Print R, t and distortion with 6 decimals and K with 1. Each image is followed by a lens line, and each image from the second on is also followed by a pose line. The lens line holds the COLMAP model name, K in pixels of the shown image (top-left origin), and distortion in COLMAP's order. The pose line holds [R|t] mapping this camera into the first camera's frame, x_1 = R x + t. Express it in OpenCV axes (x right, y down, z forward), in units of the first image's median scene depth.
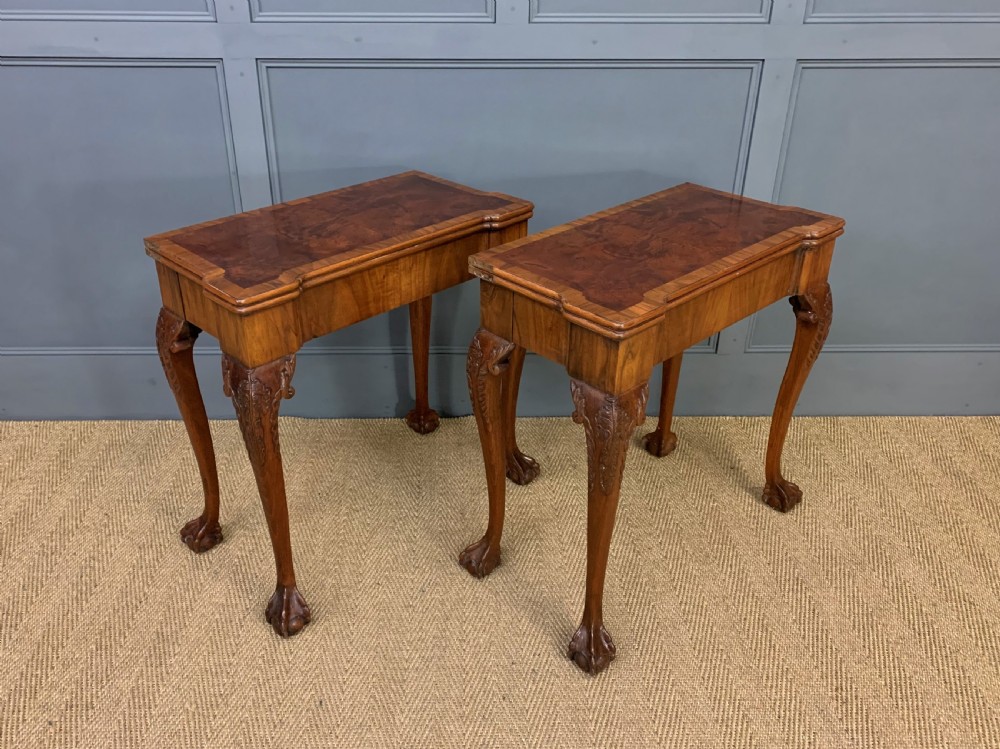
lens RADIAL K [[861.3, 0, 474.8], [0, 861.3, 365.8], [0, 0, 1]] dist [0.005242, 0.002067]
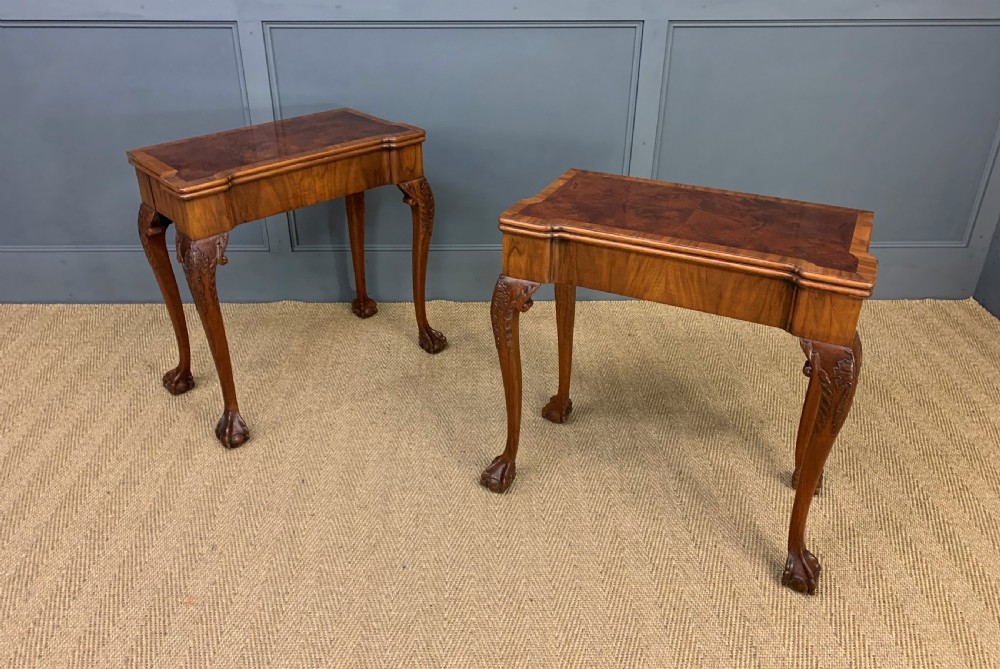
lens RADIAL K [[786.4, 0, 487.3], [0, 786.4, 308.4], [0, 0, 1]] dist [0.023556, -0.034580]
pose [[0.999991, -0.001738, -0.003907, 0.104286], [0.001704, 0.999959, -0.008888, 0.105420], [0.003922, 0.008881, 0.999953, -0.227634]]
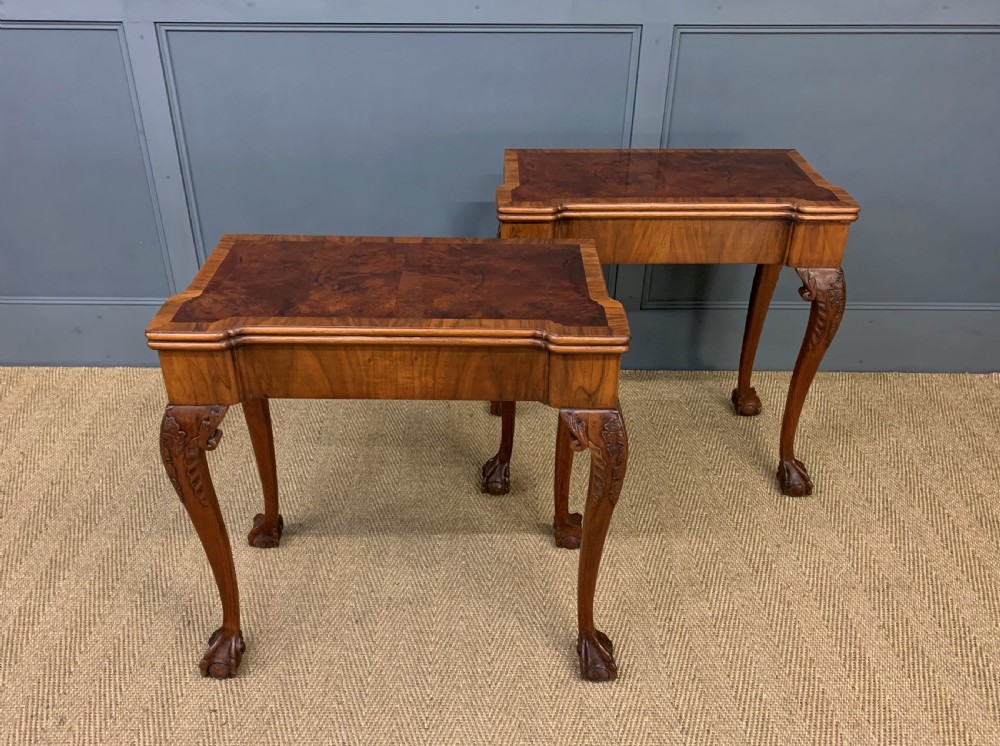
lens RADIAL K [[872.1, 0, 479.7], [0, 872.1, 357.0], [0, 0, 1]] dist [0.013360, -0.013278]
pose [[0.999734, 0.011495, -0.020008, 0.175889], [-0.010726, 0.999214, 0.038153, 0.006498], [0.020431, -0.037929, 0.999072, -0.073521]]
